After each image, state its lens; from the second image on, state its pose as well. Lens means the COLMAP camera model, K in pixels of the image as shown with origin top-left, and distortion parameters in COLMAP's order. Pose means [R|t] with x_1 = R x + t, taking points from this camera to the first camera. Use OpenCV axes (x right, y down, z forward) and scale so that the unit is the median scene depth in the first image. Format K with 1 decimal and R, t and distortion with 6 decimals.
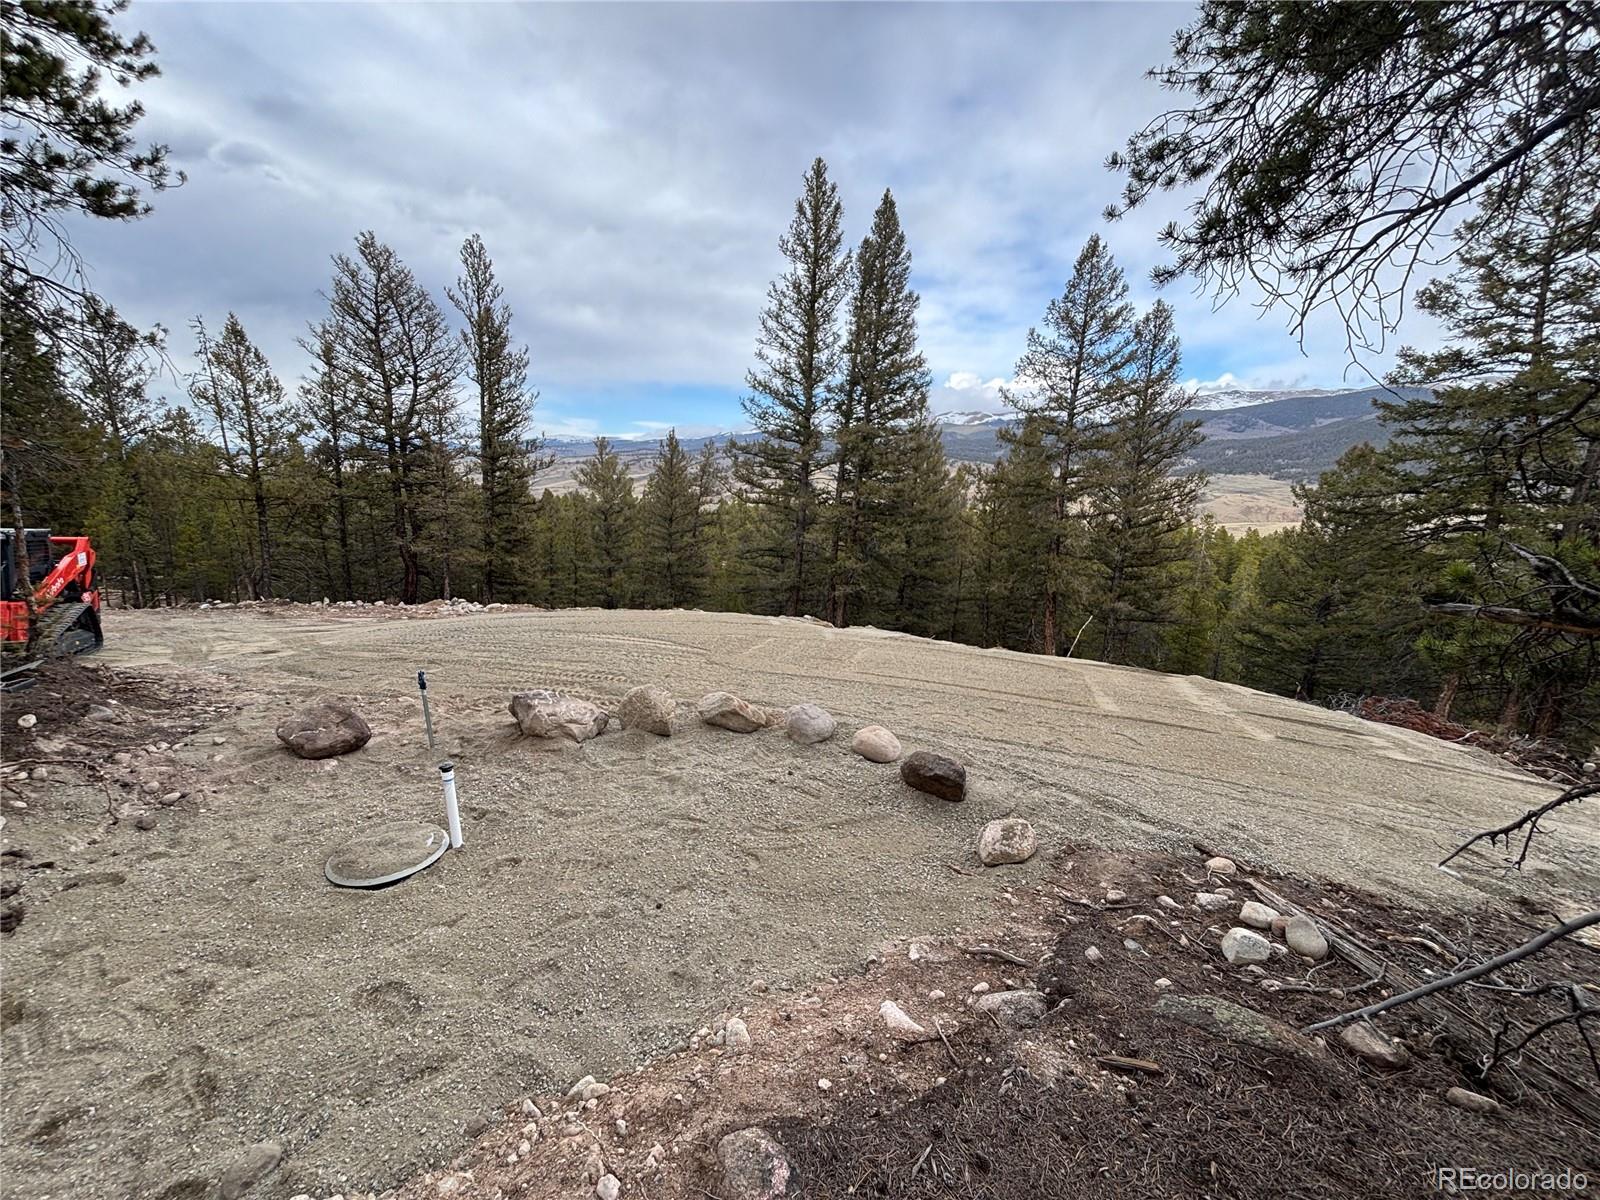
lens RADIAL K [[674.9, 0, 801.2], [0, 674.9, 688.6], [0, 0, 1]] dist [-0.002178, -0.001141]
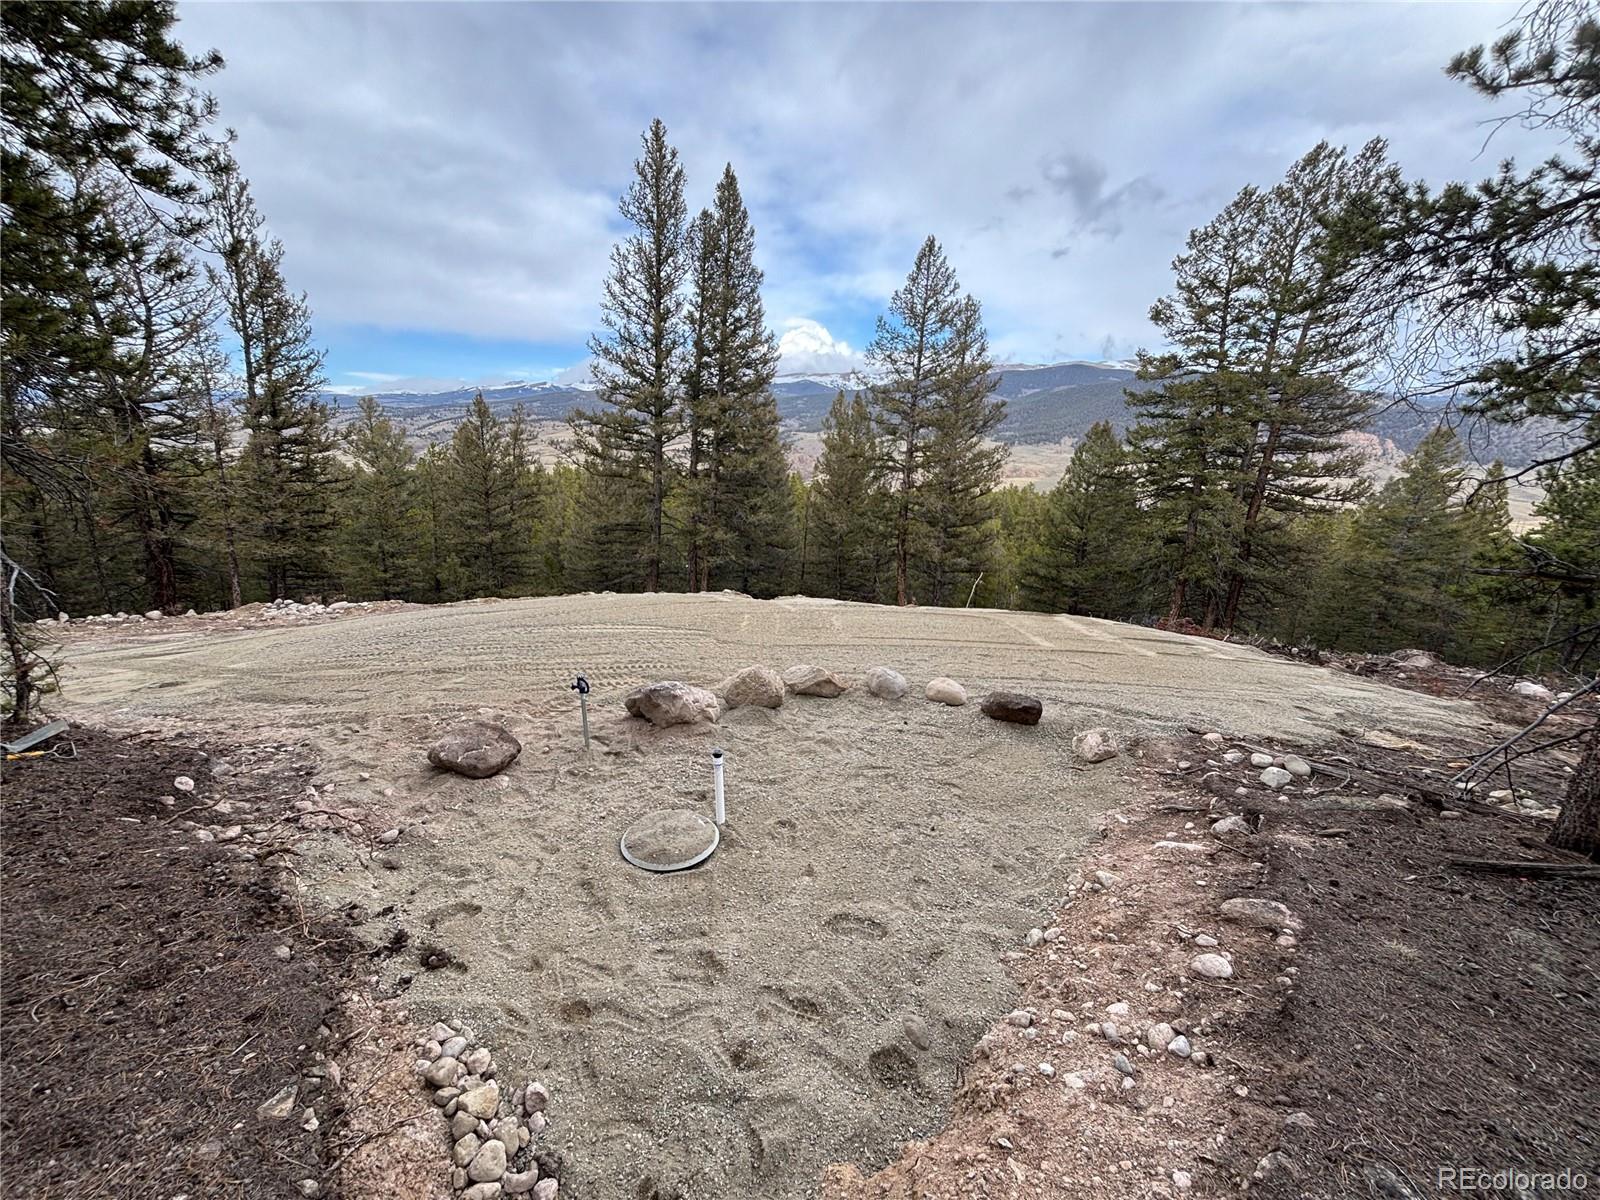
lens RADIAL K [[689.1, 0, 799.2], [0, 689.1, 690.0], [0, 0, 1]] dist [-0.000375, -0.000474]
pose [[0.929699, -0.126193, 0.346027, -0.227357], [0.107178, 0.991510, 0.073630, -0.017050], [-0.352381, -0.031368, 0.935331, -0.034363]]
